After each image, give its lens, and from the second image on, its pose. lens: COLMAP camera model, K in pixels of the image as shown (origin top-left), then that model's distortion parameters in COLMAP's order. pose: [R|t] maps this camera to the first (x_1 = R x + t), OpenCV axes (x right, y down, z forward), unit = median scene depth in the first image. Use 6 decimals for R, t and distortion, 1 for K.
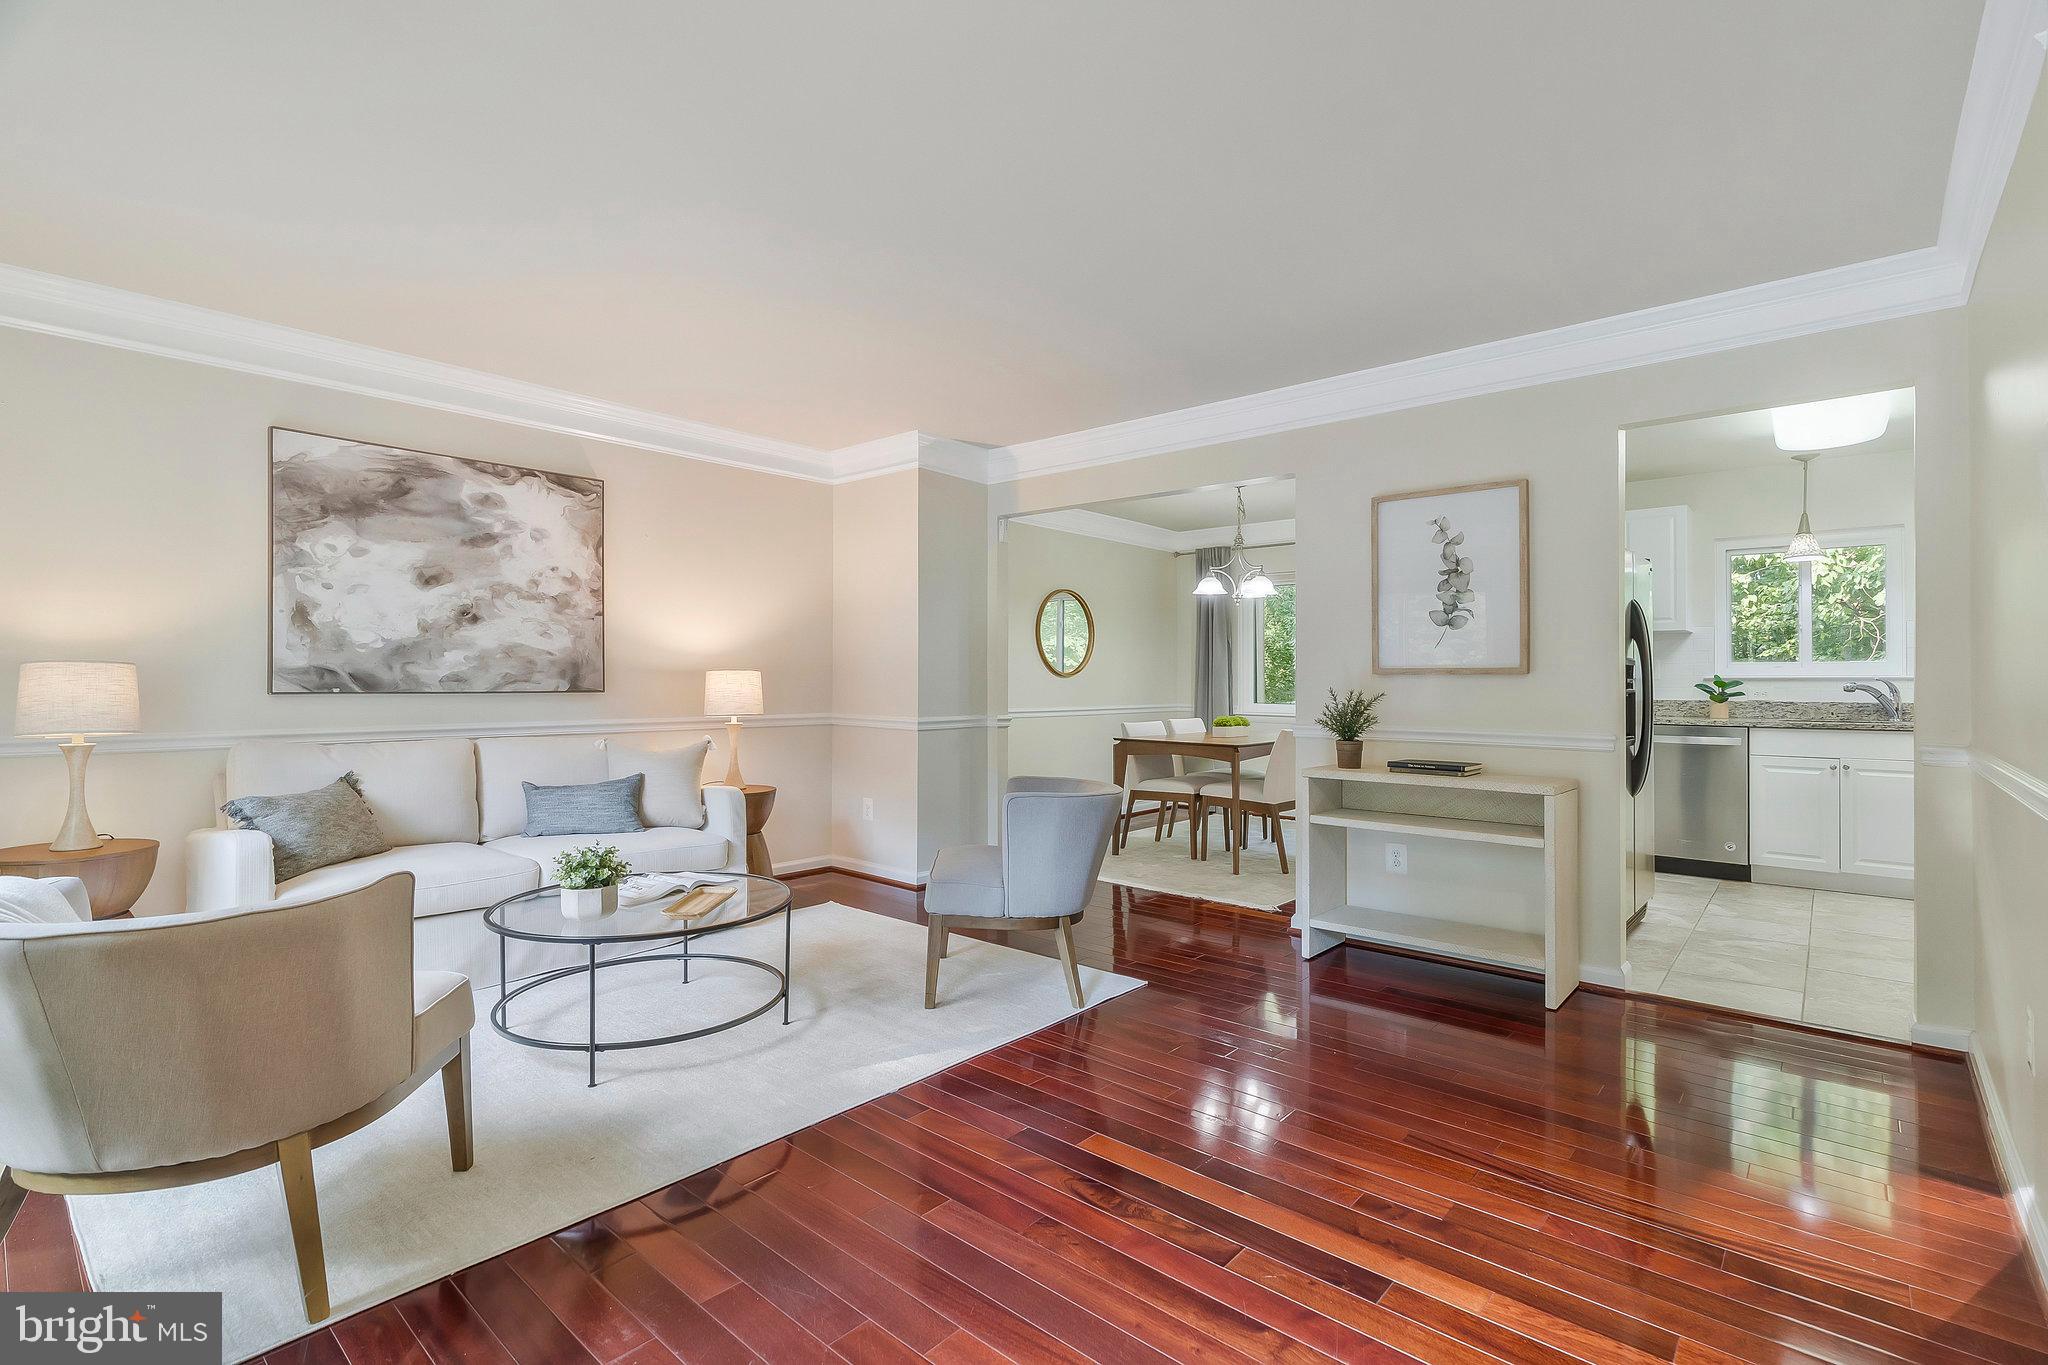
lens RADIAL K [[938.6, 0, 1023.6], [0, 938.6, 675.2], [0, 0, 1]] dist [-0.000126, 0.000014]
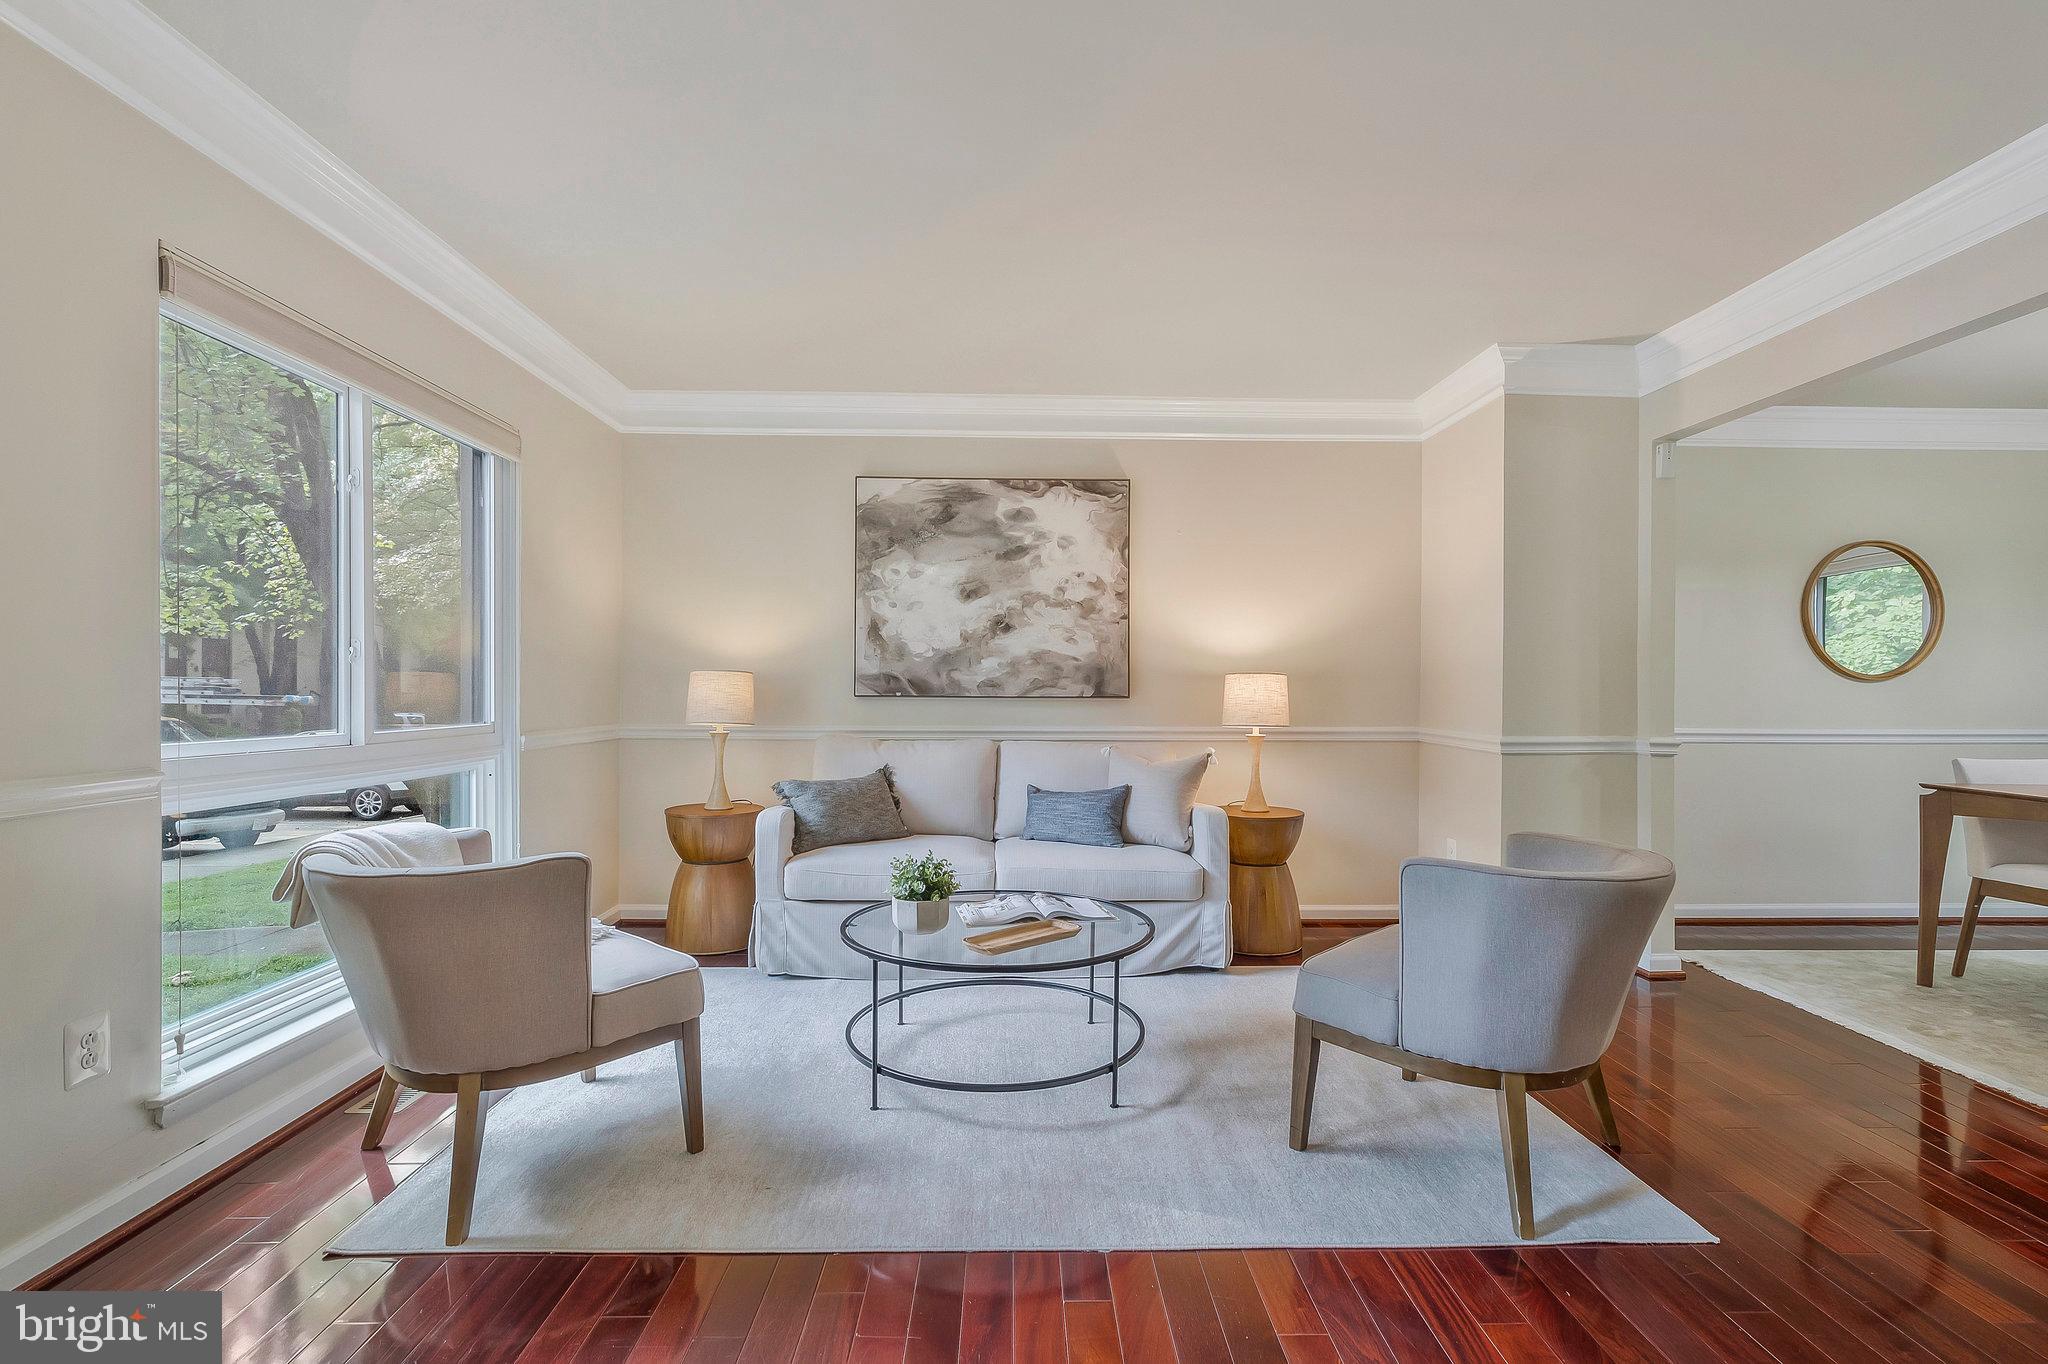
lens RADIAL K [[950.4, 0, 1035.6], [0, 950.4, 682.8], [0, 0, 1]] dist [-0.003407, -0.000346]
pose [[0.682294, -0.005765, -0.731056, 0.220177], [0.003112, 0.999983, -0.004981, 0.007588], [0.731072, 0.001124, 0.682300, 0.285888]]
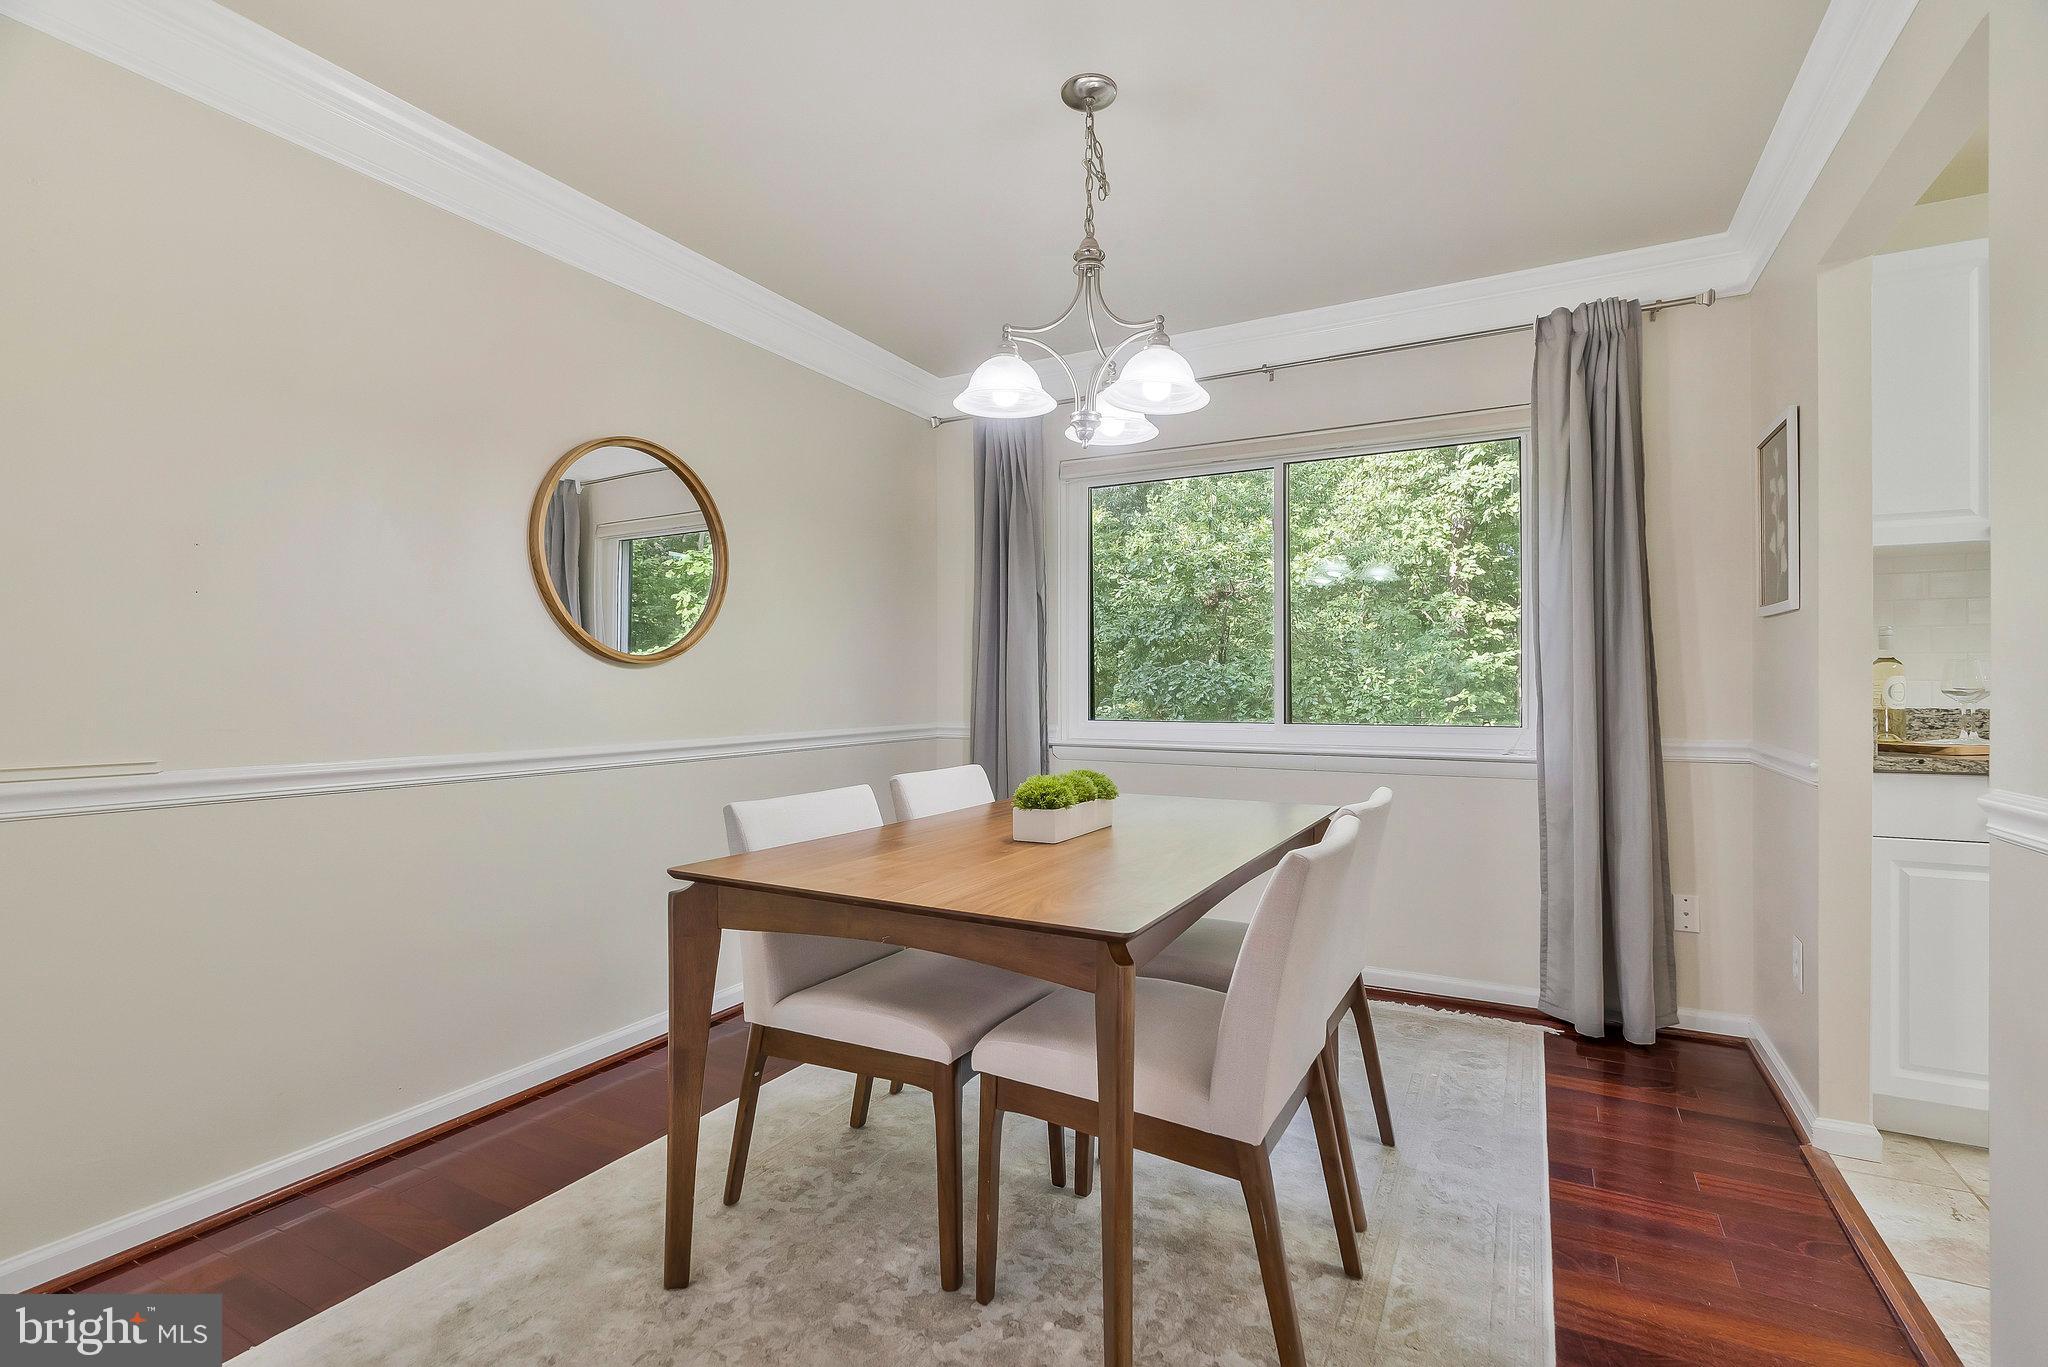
lens RADIAL K [[940.0, 0, 1031.1], [0, 940.0, 684.7], [0, 0, 1]] dist [0.003427, 0.000459]
pose [[0.973148, -0.004625, 0.230134, 0.198585], [0.002485, 0.999951, 0.009588, 0.013558], [-0.230167, -0.008758, 0.973112, 1.020280]]
